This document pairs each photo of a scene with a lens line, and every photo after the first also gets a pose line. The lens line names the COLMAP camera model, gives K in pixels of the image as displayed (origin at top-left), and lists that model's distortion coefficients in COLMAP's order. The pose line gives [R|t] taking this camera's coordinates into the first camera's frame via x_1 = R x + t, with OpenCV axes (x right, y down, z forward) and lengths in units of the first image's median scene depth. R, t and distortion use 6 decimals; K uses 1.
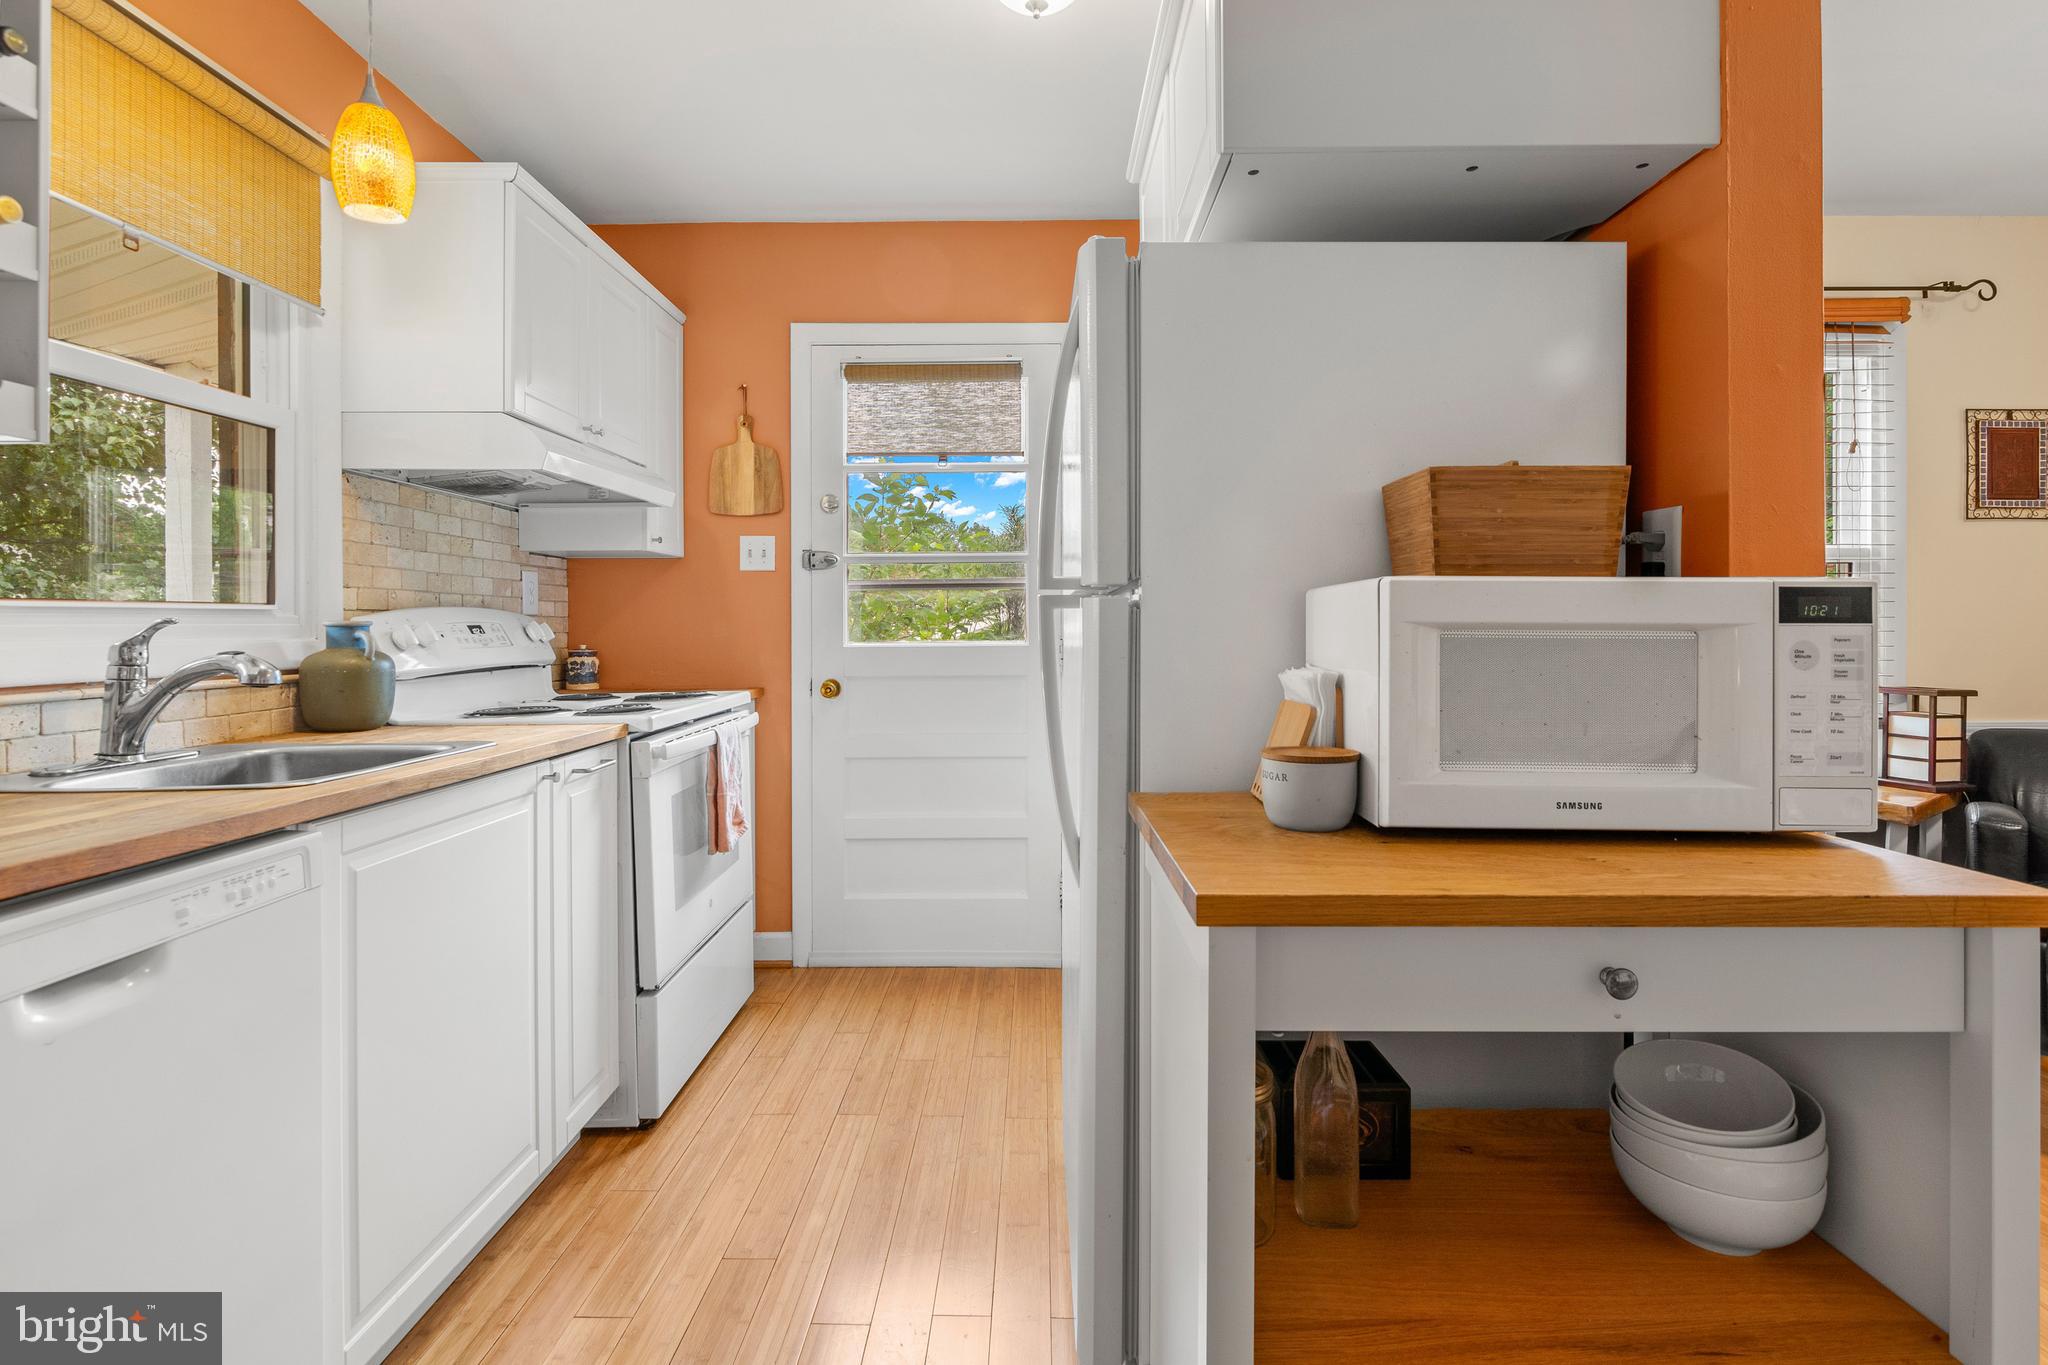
lens RADIAL K [[999.1, 0, 1028.3], [0, 999.1, 624.4], [0, 0, 1]] dist [0.010185, -0.010208]
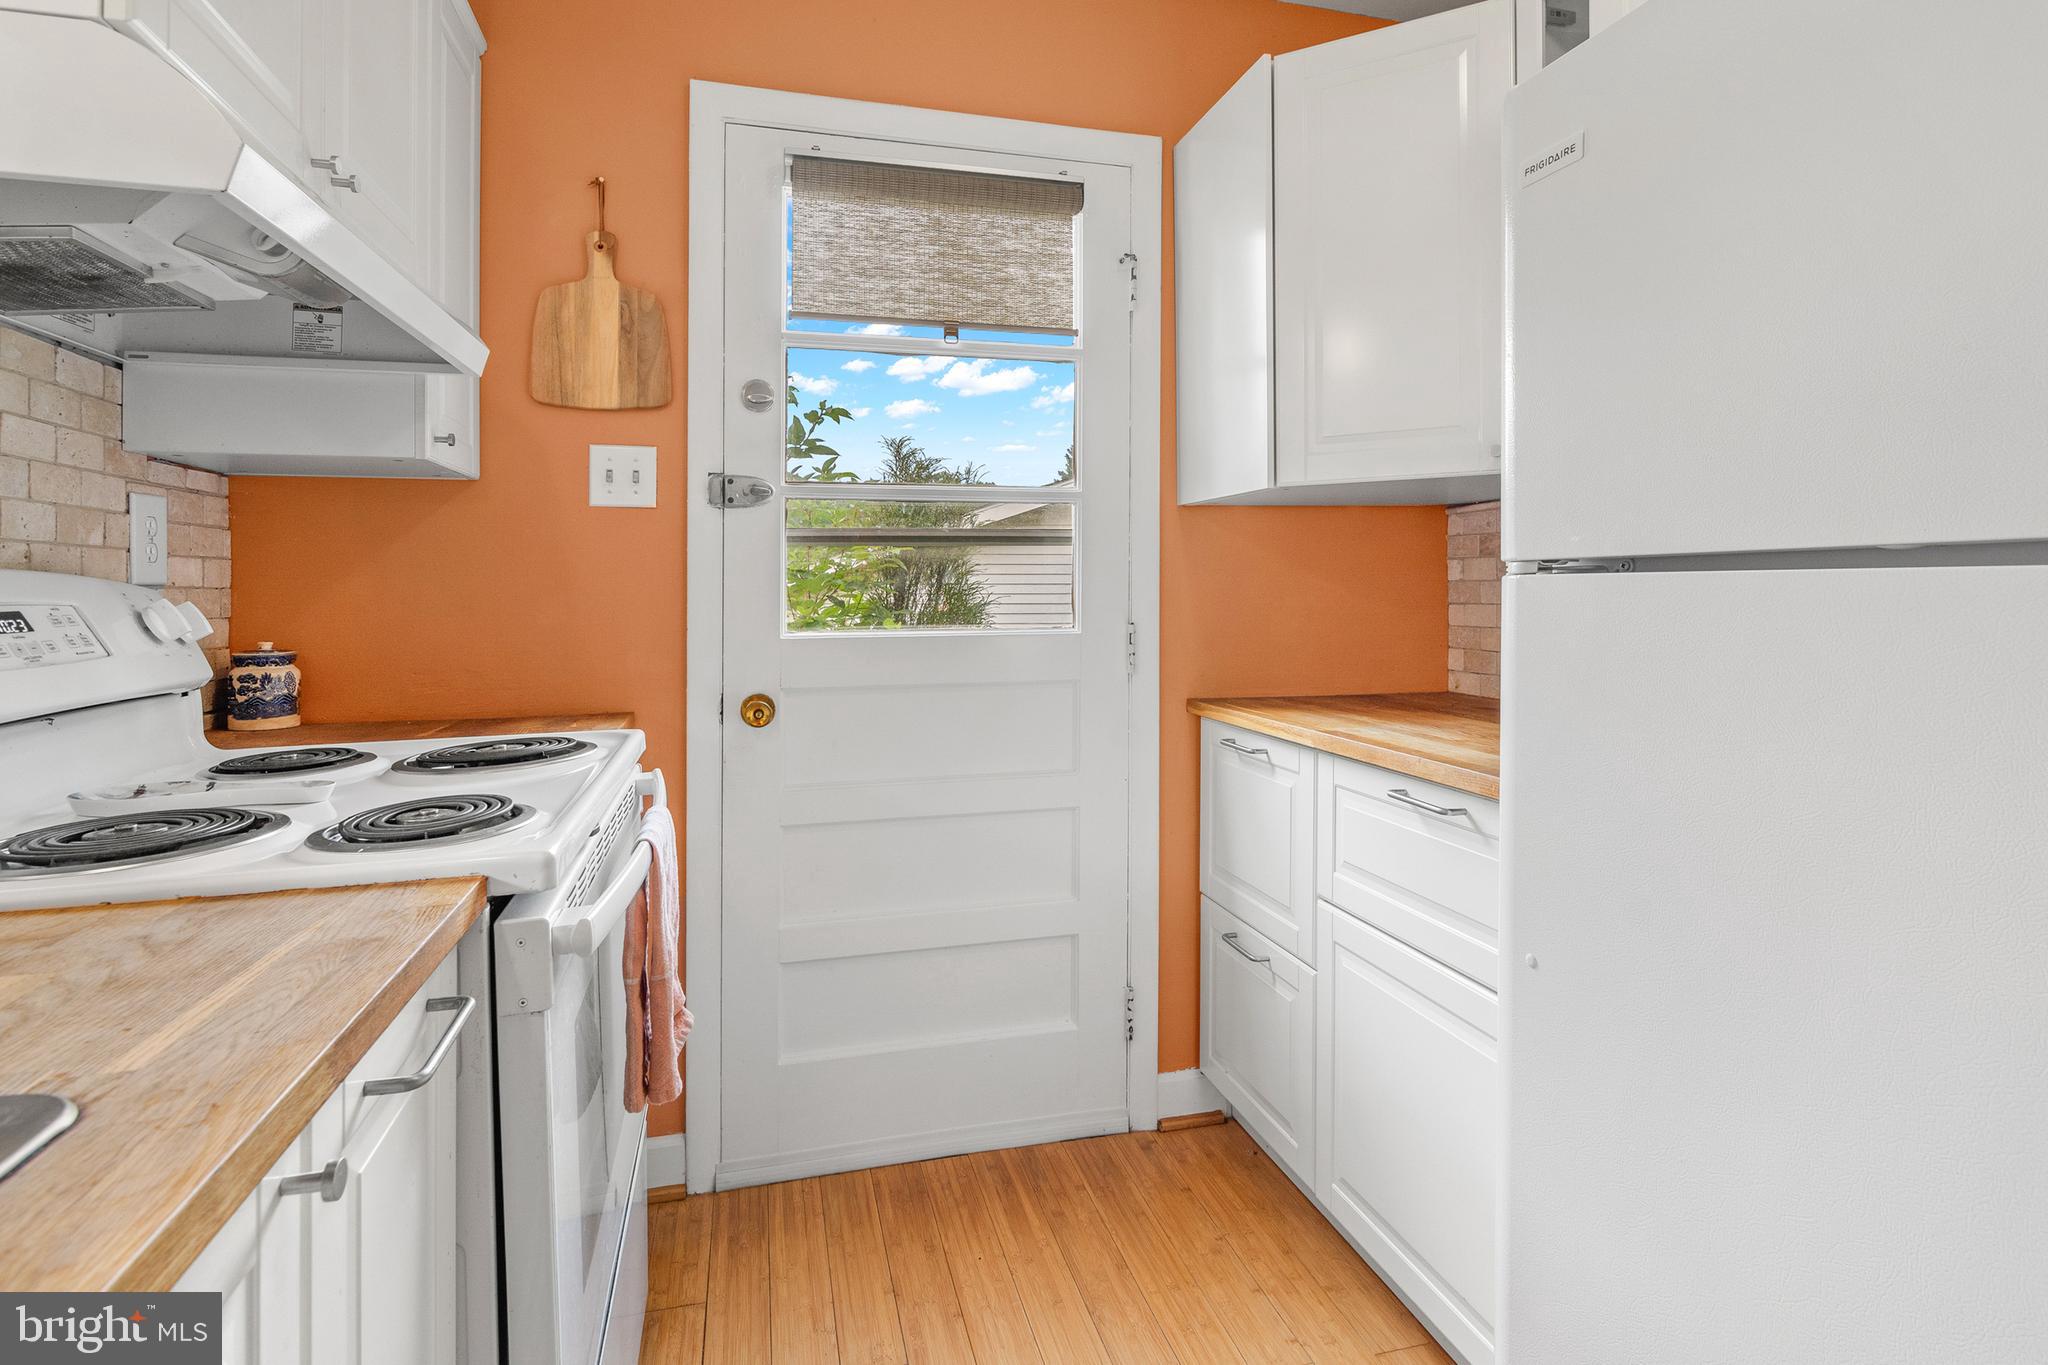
lens RADIAL K [[1030.0, 0, 1053.1], [0, 1030.0, 579.2], [0, 0, 1]] dist [-0.001779, -0.001602]
pose [[0.960290, 0.003101, 0.278987, -0.218233], [-0.000500, 0.999956, -0.009395, -0.007858], [-0.279004, 0.008882, 0.960249, 0.404725]]
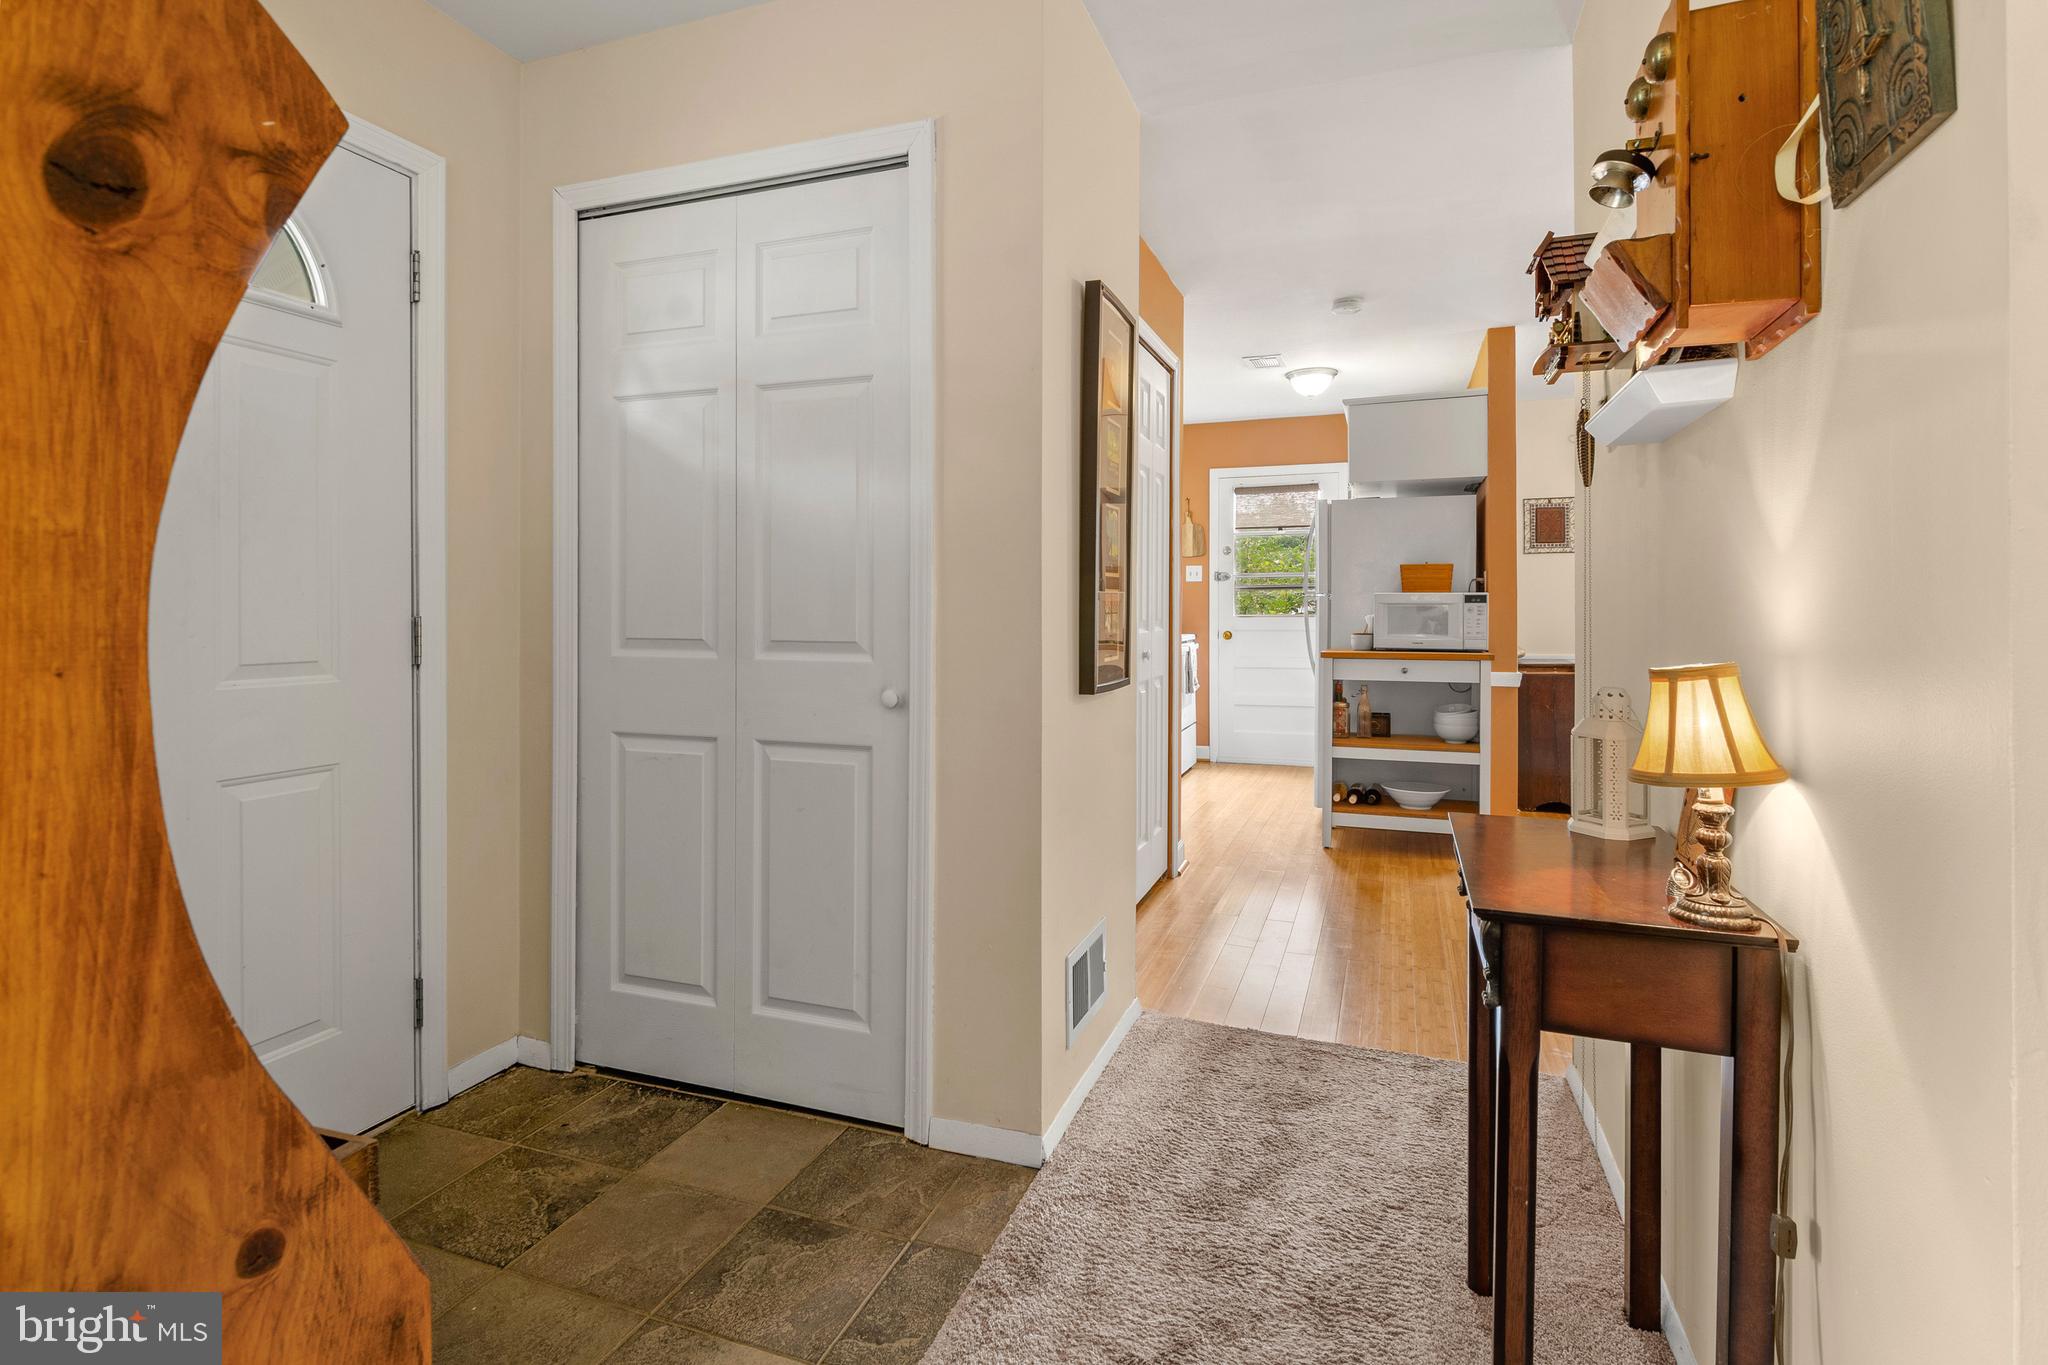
lens RADIAL K [[966.4, 0, 1032.3], [0, 966.4, 606.9], [0, 0, 1]] dist [-0.000155, -0.000259]
pose [[0.940041, 0.001127, -0.341058, 0.132555], [-0.002606, 0.999989, -0.003878, 0.012361], [0.341050, 0.004535, 0.940034, -1.232096]]
